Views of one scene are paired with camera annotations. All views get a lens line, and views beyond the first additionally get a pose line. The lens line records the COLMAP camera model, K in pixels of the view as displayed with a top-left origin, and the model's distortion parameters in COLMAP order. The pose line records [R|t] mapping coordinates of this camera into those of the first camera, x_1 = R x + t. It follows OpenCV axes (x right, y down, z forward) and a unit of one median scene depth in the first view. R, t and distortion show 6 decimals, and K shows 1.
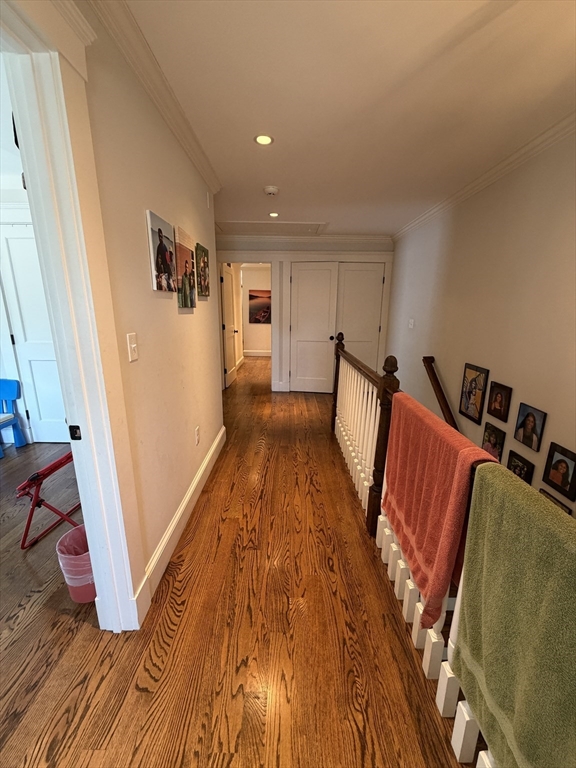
lens RADIAL K [[305.1, 0, 286.3], [0, 305.1, 382.4], [0, 0, 1]] dist [-0.001376, 0.000189]
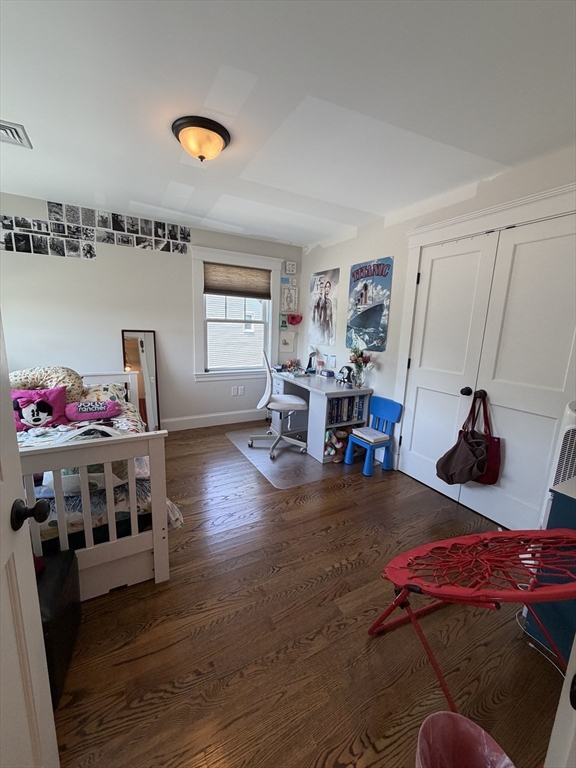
lens RADIAL K [[305.1, 0, 287.1], [0, 305.1, 382.7], [0, 0, 1]] dist [-0.001376, 0.000189]
pose [[0.487877, 0.167781, -0.856636, -0.235661], [-0.231939, 0.970995, 0.058083, -0.046012], [0.841534, 0.170350, 0.512641, 0.179908]]
